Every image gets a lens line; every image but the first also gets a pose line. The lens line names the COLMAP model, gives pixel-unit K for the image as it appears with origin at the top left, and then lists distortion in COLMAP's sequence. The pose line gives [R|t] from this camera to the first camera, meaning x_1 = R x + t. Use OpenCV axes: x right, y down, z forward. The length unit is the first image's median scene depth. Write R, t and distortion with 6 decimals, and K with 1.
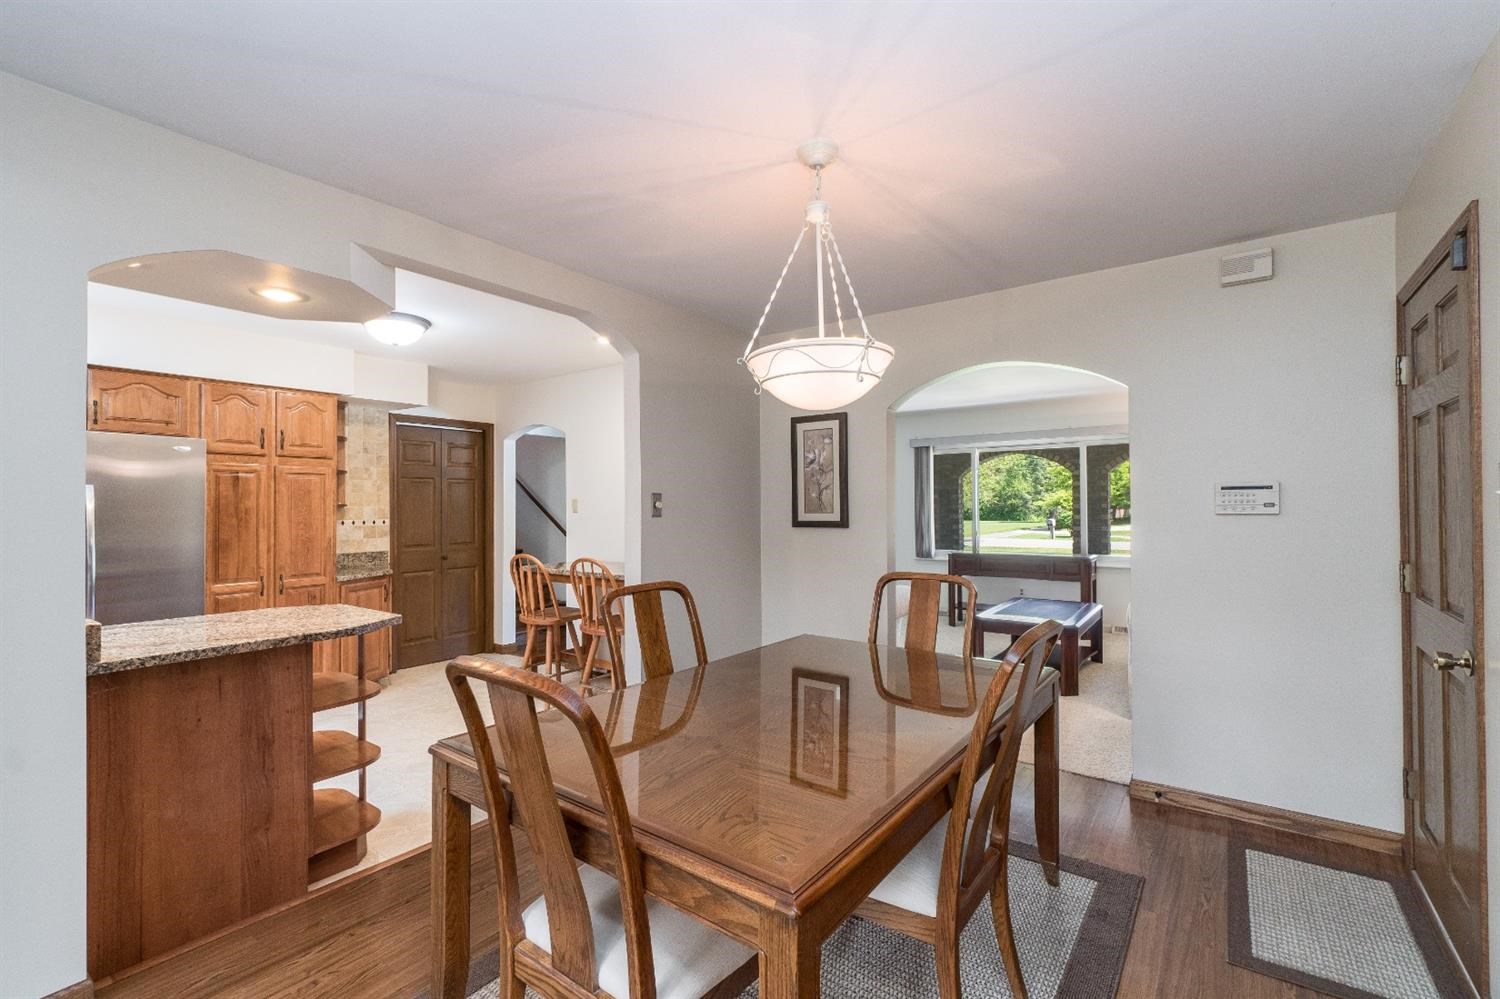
lens RADIAL K [[648.5, 0, 754.5], [0, 648.5, 500.7], [0, 0, 1]] dist [-0.002785, 0.002378]
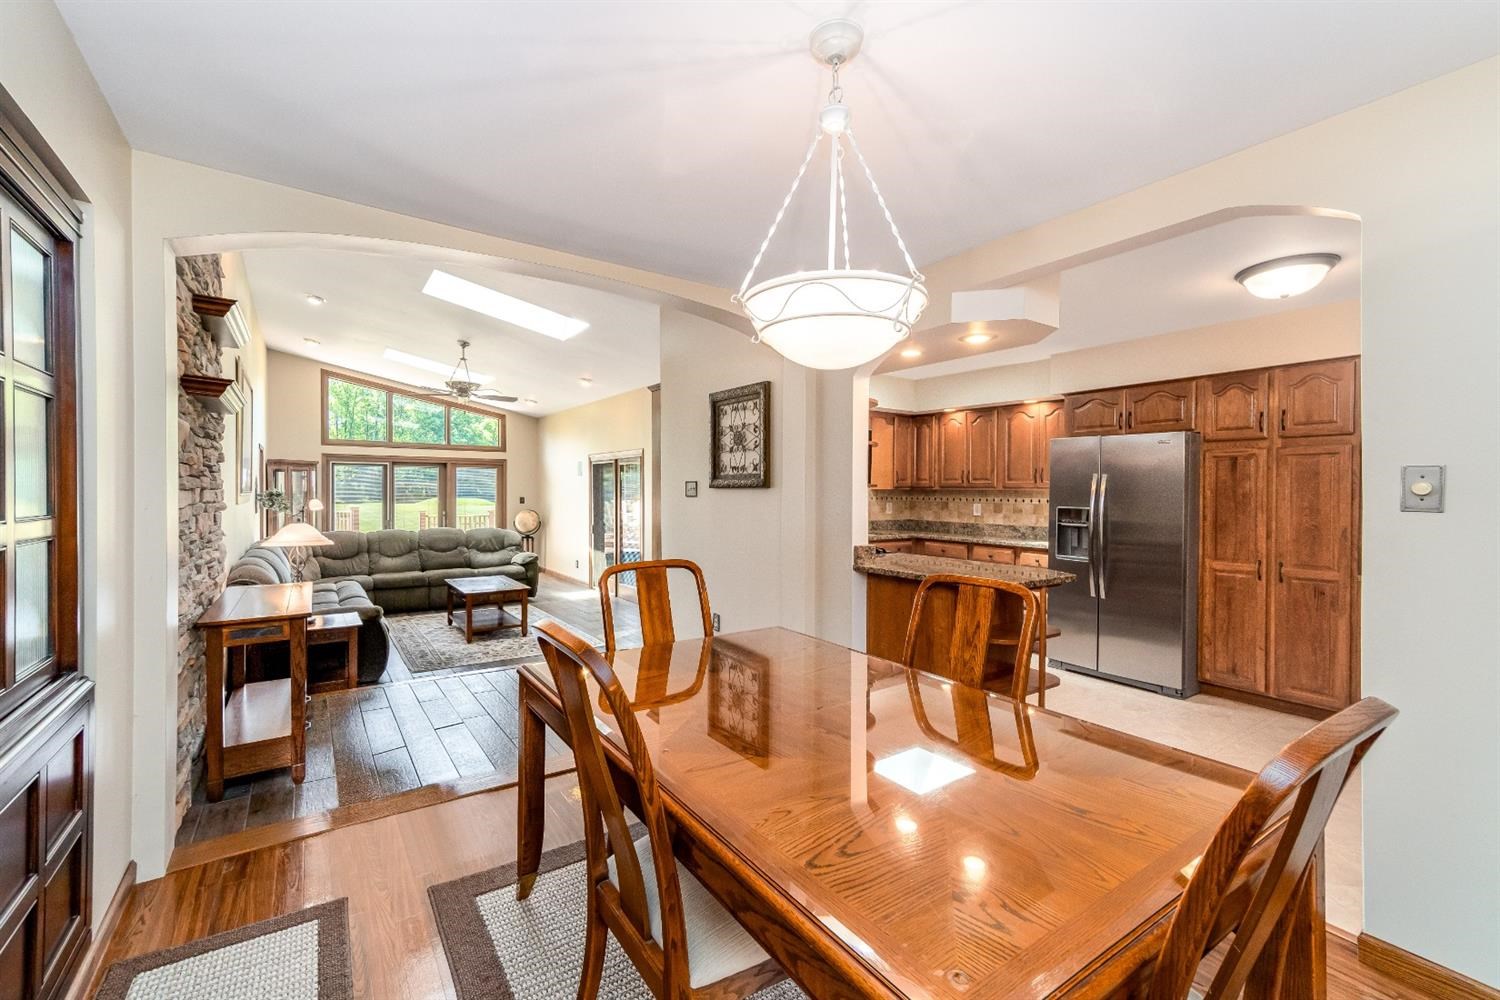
lens RADIAL K [[648.5, 0, 712.3], [0, 648.5, 497.8], [0, 0, 1]] dist [-0.002785, 0.002378]
pose [[-0.368786, 0.012915, -0.929425, 0.462116], [0.007476, 0.999912, 0.010928, 0.003132], [0.929484, -0.002918, -0.368850, 0.569360]]
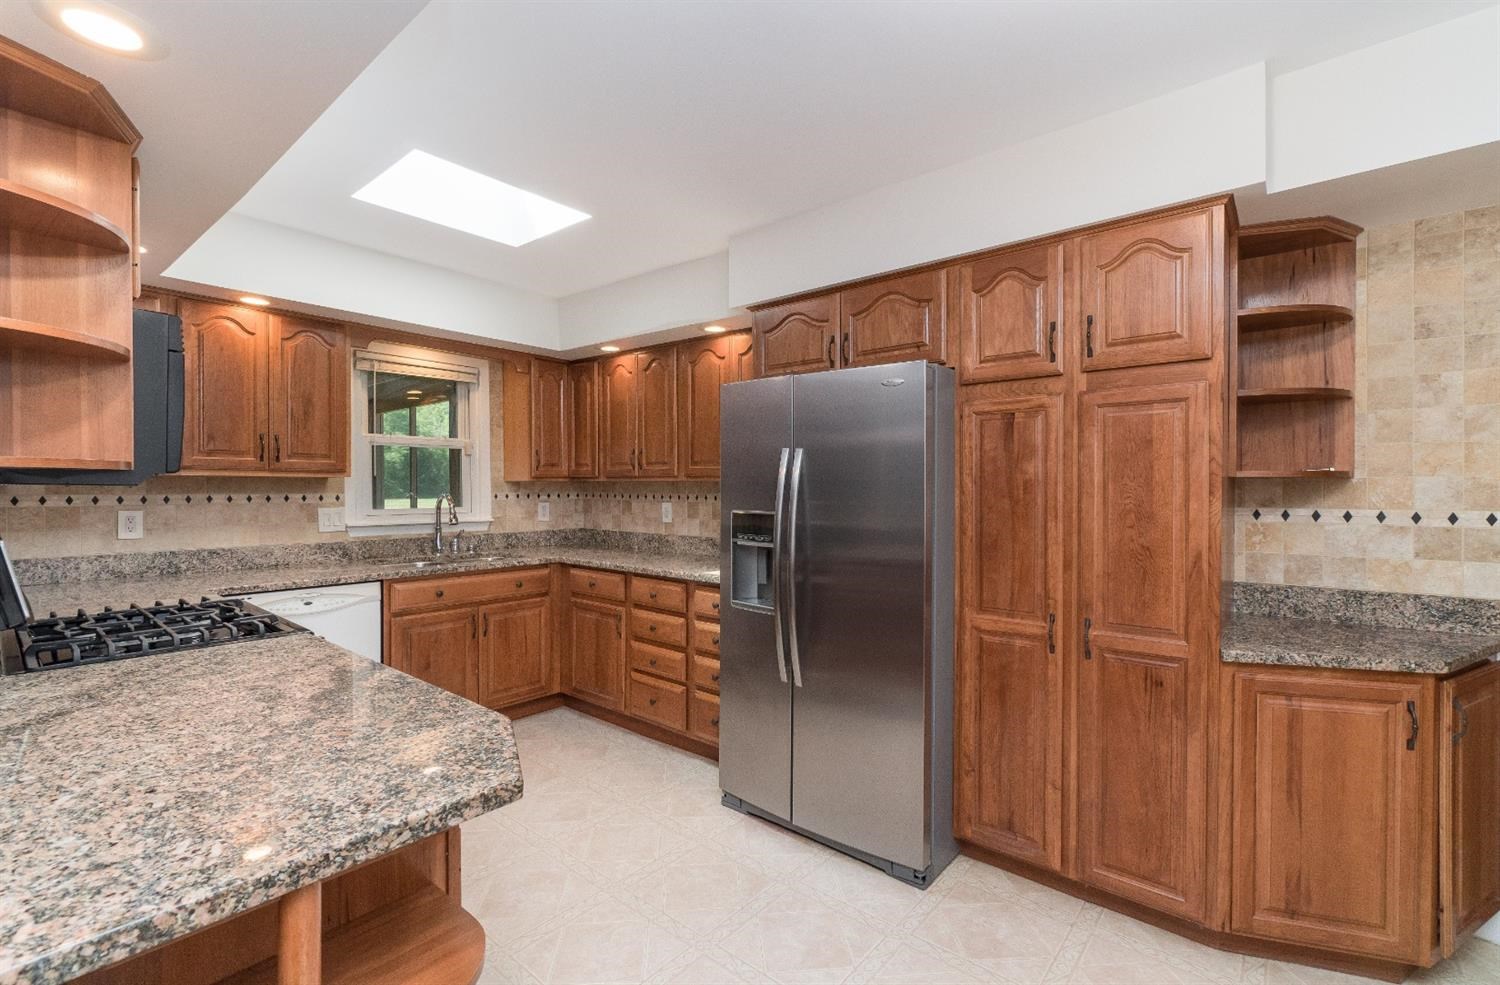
lens RADIAL K [[648.5, 0, 754.3], [0, 648.5, 493.7], [0, 0, 1]] dist [-0.002785, 0.002378]
pose [[-0.072097, 0.012553, -0.997319, -0.231249], [0.009657, 0.999883, 0.011887, 0.013646], [0.997351, -0.008774, -0.072210, 0.782792]]
